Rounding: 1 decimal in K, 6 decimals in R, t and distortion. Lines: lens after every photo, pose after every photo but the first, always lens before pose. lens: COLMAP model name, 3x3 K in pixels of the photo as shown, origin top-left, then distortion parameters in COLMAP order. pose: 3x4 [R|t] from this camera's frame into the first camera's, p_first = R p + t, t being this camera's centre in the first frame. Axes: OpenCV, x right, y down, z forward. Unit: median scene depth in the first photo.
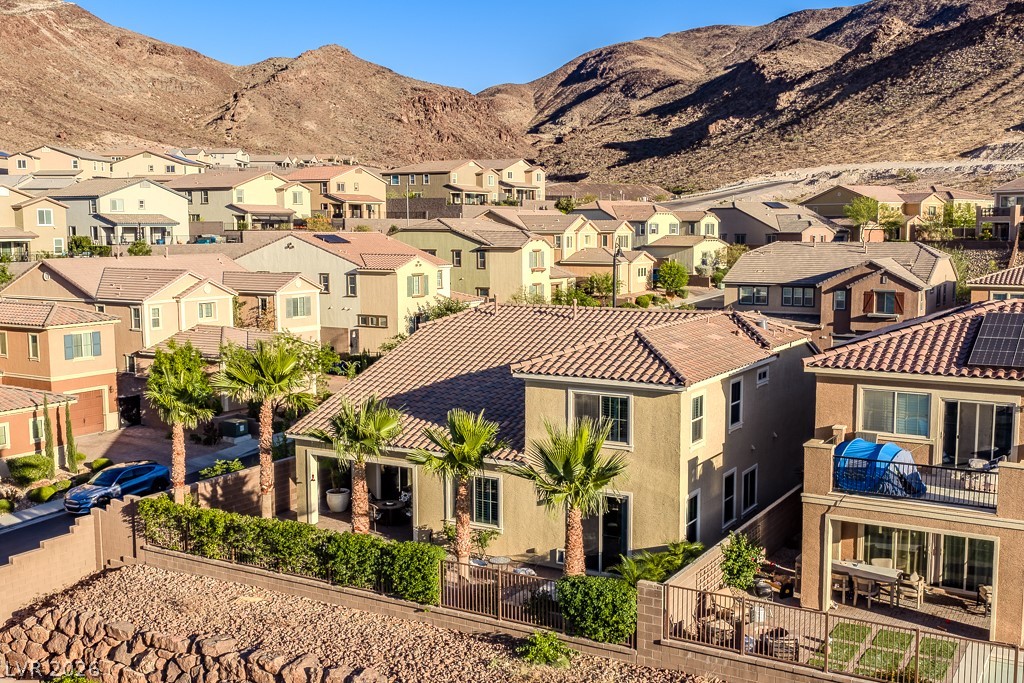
lens RADIAL K [[1045.5, 0, 512.5], [0, 1045.5, 342.1], [0, 0, 1]] dist [-0.002249, 0.000000]
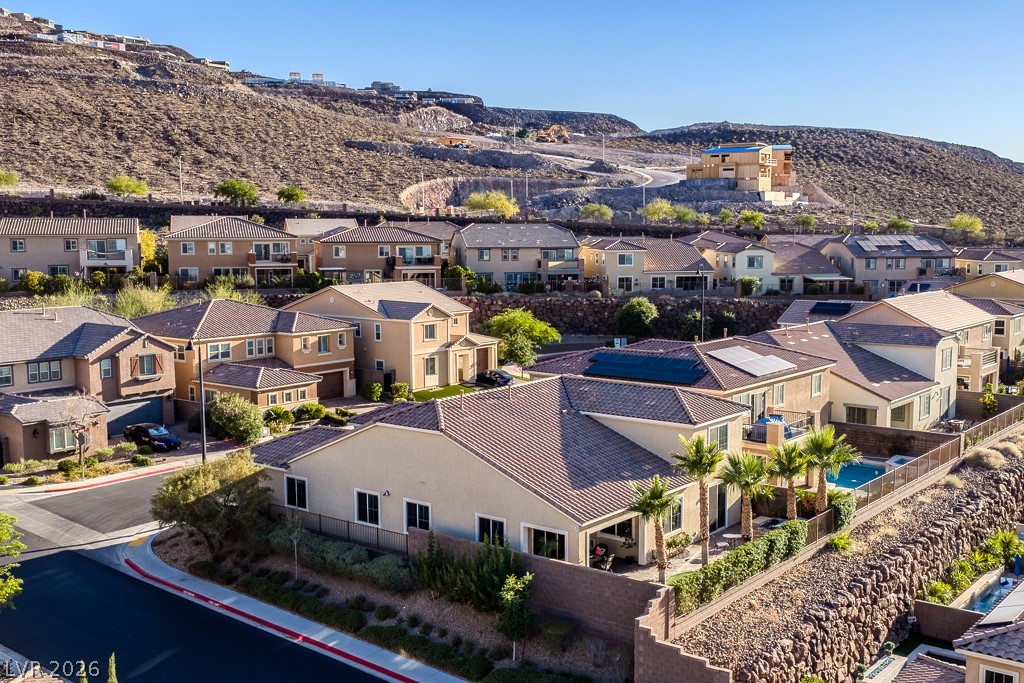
lens RADIAL K [[1045.5, 0, 511.9], [0, 1045.5, 341.9], [0, 0, 1]] dist [-0.002249, 0.000000]
pose [[0.159844, -0.108481, 0.981163, -0.629522], [0.118805, 0.988833, 0.089974, -0.111667], [-0.979967, 0.102185, 0.170947, 0.435412]]
